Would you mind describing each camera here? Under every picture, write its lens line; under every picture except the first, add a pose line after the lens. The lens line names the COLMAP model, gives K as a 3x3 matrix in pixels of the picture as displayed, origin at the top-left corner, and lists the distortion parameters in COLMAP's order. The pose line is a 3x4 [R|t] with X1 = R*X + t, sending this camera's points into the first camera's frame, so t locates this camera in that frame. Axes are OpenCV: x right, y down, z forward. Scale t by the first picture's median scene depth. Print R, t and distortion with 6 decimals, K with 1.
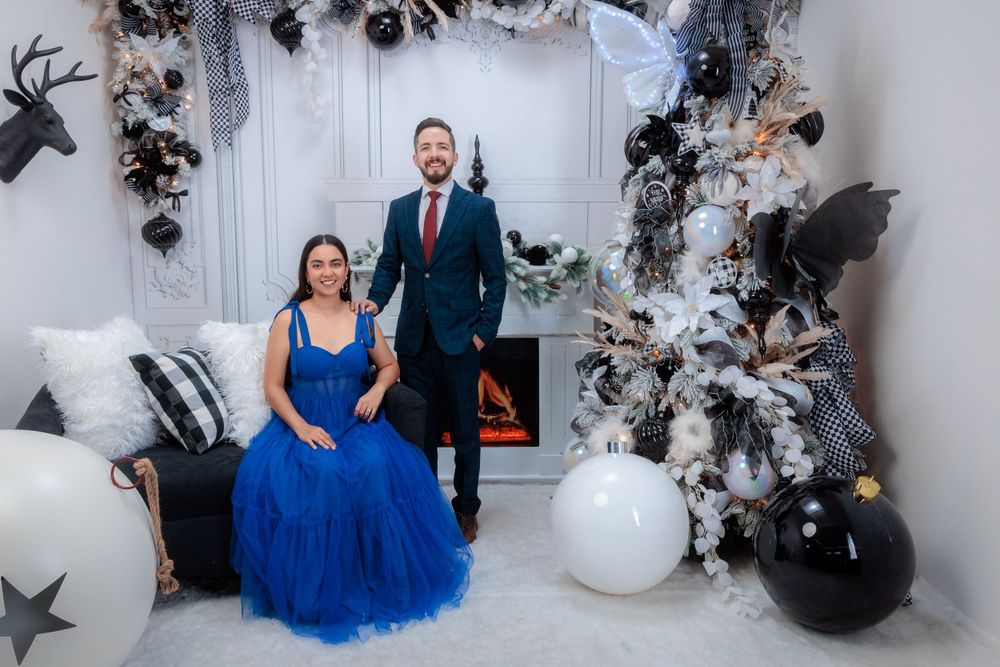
lens RADIAL K [[883.1, 0, 507.0], [0, 883.1, 338.6], [0, 0, 1]] dist [-0.001755, 0.002168]
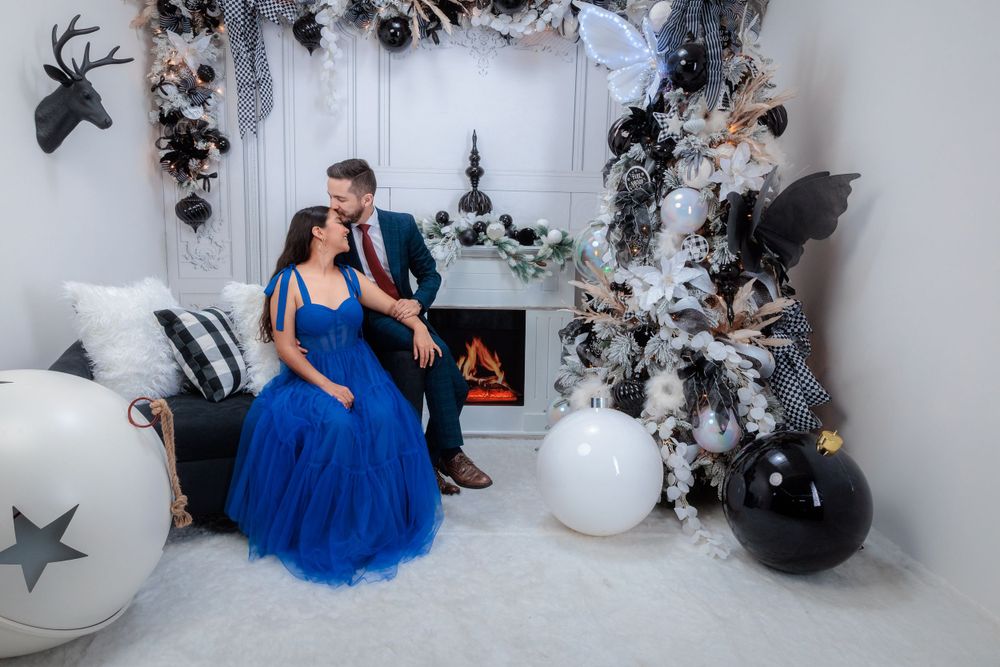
lens RADIAL K [[725.1, 0, 500.0], [0, 725.1, 333.5], [0, 0, 1]] dist [-0.005005, 0.000467]
pose [[0.999697, 0.019649, 0.014832, -0.013013], [-0.019750, 0.999783, 0.006697, 0.030311], [-0.014697, -0.006988, 0.999868, 0.089222]]
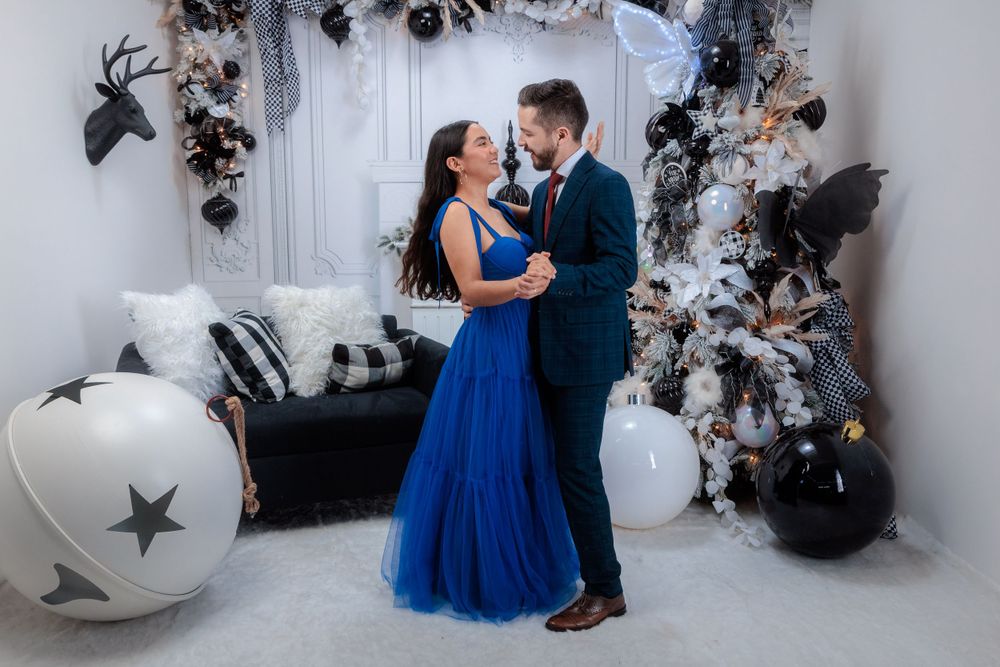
lens RADIAL K [[922.1, 0, 516.5], [0, 922.1, 332.0], [0, 0, 1]] dist [0.002755, -0.001421]
pose [[0.999772, 0.001618, -0.021306, -0.002626], [-0.001532, 0.999991, 0.004053, 0.030209], [0.021313, -0.004019, 0.999765, -0.163560]]
